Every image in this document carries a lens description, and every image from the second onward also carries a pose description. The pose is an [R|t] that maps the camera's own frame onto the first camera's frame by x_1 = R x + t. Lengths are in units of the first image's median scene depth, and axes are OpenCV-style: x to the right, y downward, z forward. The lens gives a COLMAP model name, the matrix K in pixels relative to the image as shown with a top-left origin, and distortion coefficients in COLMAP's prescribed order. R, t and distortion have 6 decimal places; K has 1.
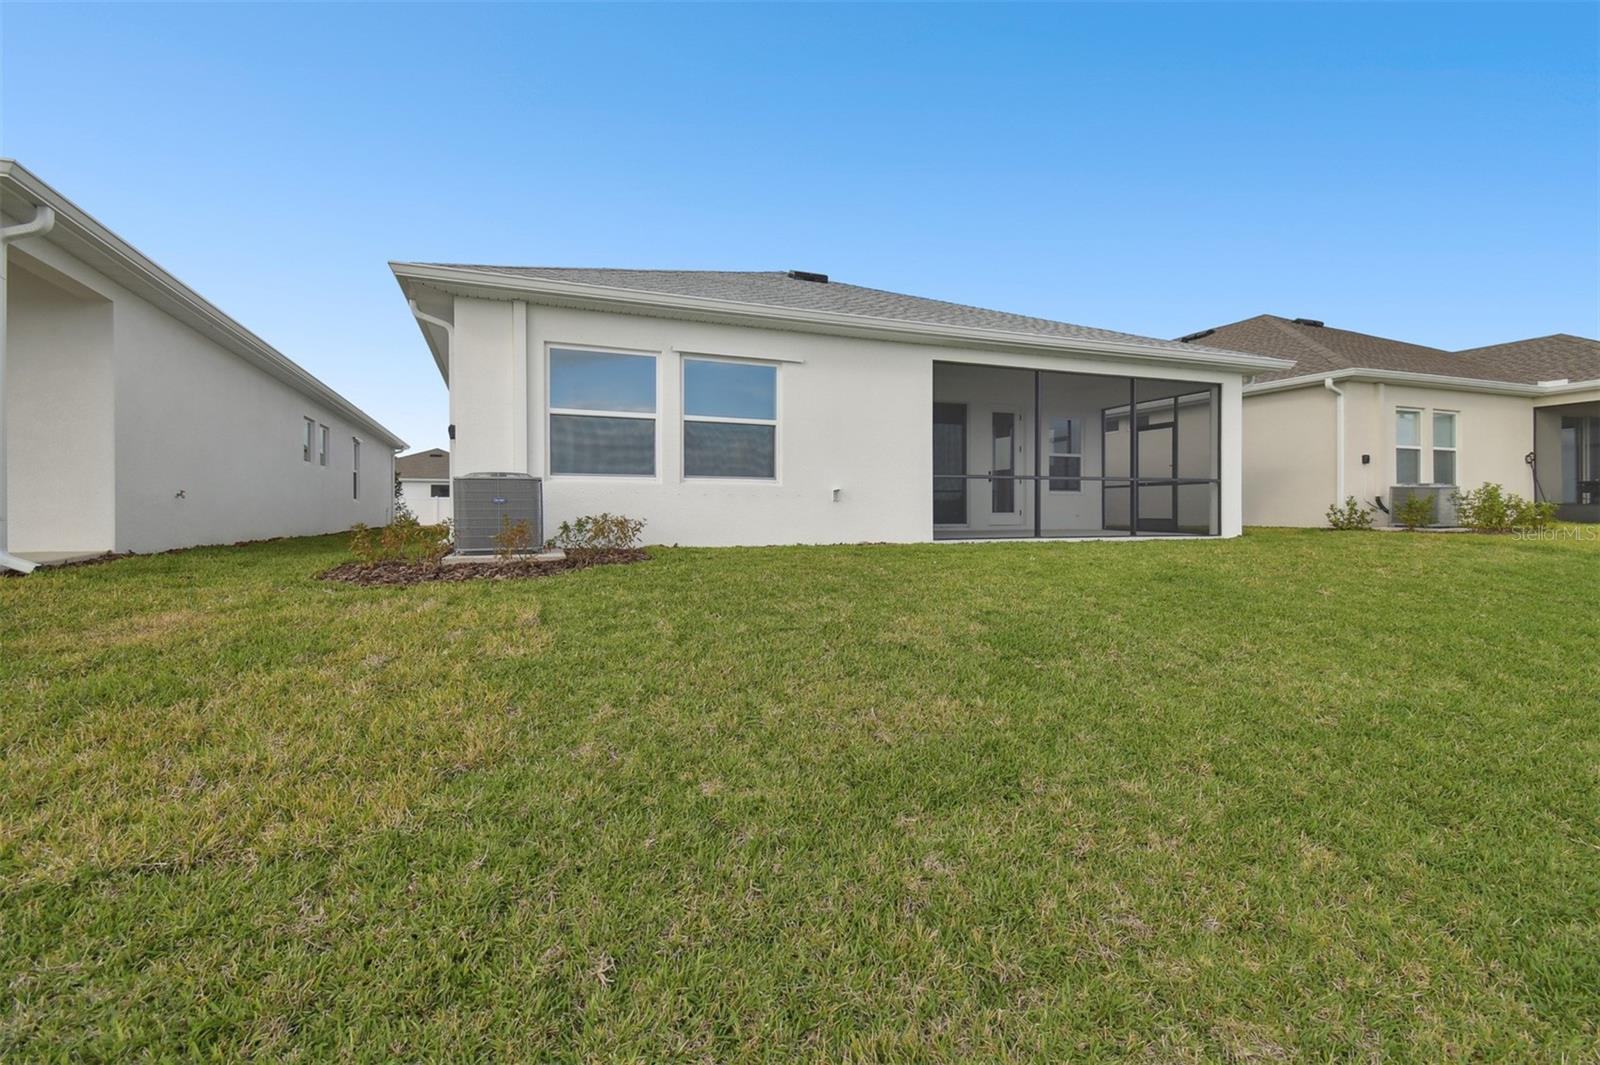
lens RADIAL K [[735.6, 0, 794.4], [0, 735.6, 526.3], [0, 0, 1]] dist [0.008887, -0.000720]
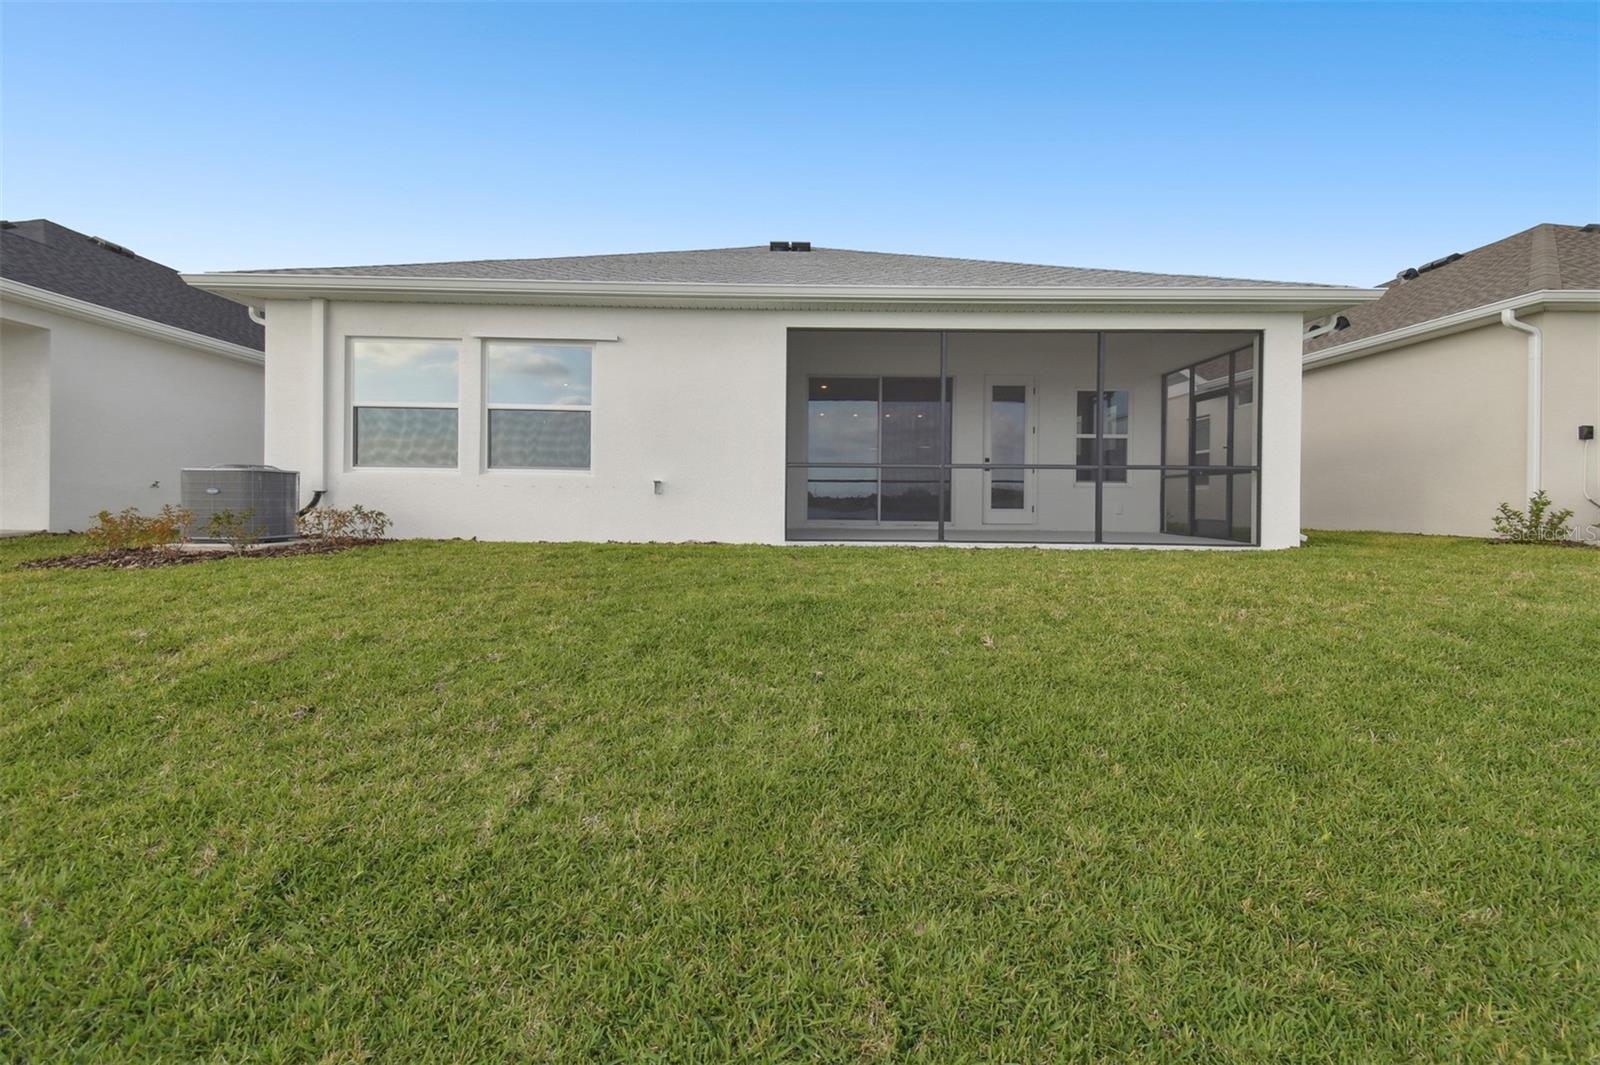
lens RADIAL K [[735.6, 0, 798.7], [0, 735.6, 525.1], [0, 0, 1]] dist [0.008887, -0.000720]
pose [[0.931325, 0.021560, -0.363550, 0.417027], [-0.017882, 0.999749, 0.013480, -0.008752], [0.363749, -0.006054, 0.931477, 0.177482]]
